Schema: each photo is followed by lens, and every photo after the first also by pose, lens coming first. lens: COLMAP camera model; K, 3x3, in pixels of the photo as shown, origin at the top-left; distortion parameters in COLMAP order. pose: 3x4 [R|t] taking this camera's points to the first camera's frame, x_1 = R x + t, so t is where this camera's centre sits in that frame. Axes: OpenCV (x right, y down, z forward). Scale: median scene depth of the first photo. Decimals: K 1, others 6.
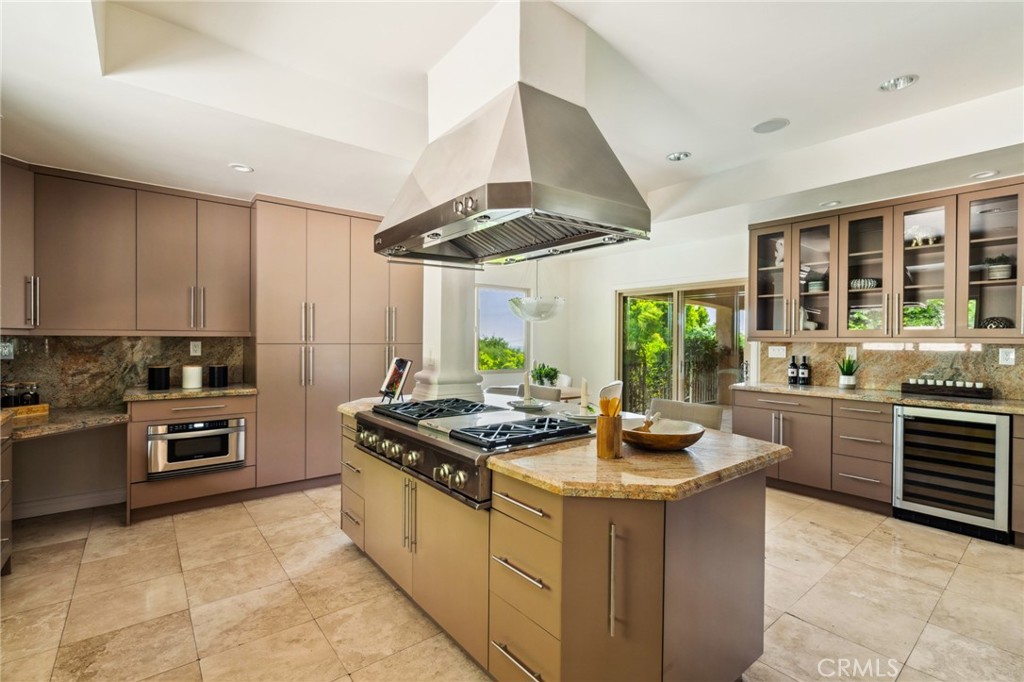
lens RADIAL K [[463.0, 0, 507.5], [0, 463.0, 333.3], [0, 0, 1]] dist [-0.001364, 0.000300]
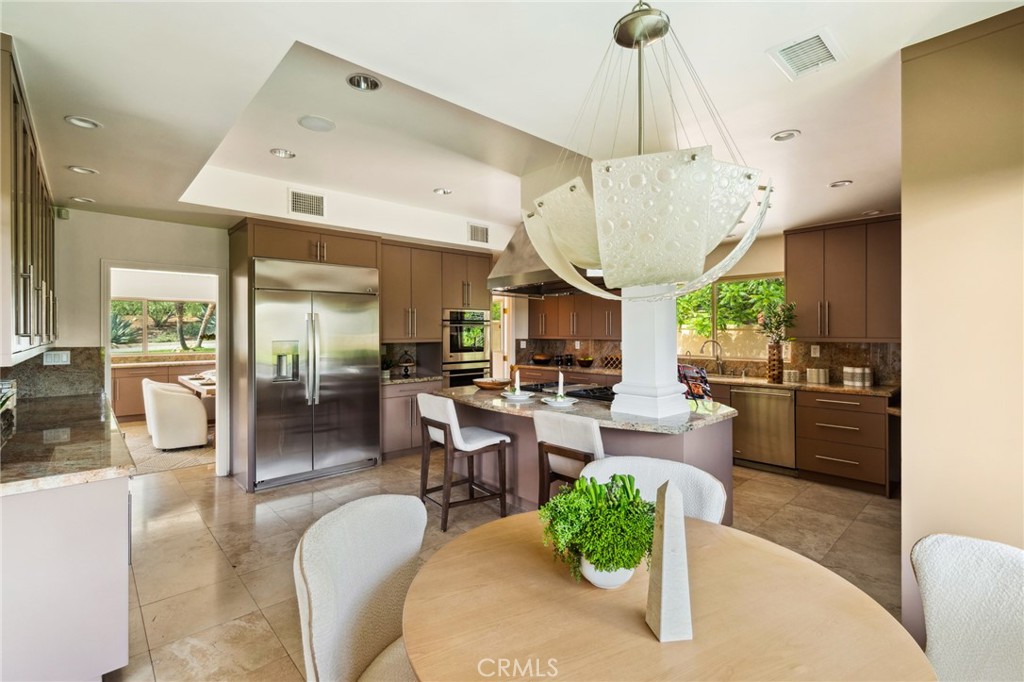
lens RADIAL K [[463.0, 0, 507.5], [0, 463.0, 333.3], [0, 0, 1]] dist [-0.001364, 0.000300]
pose [[-0.997371, -0.006387, -0.072184, 0.256564], [-0.006134, 0.999974, -0.003715, -0.006457], [0.072206, -0.003263, -0.997384, 2.204827]]
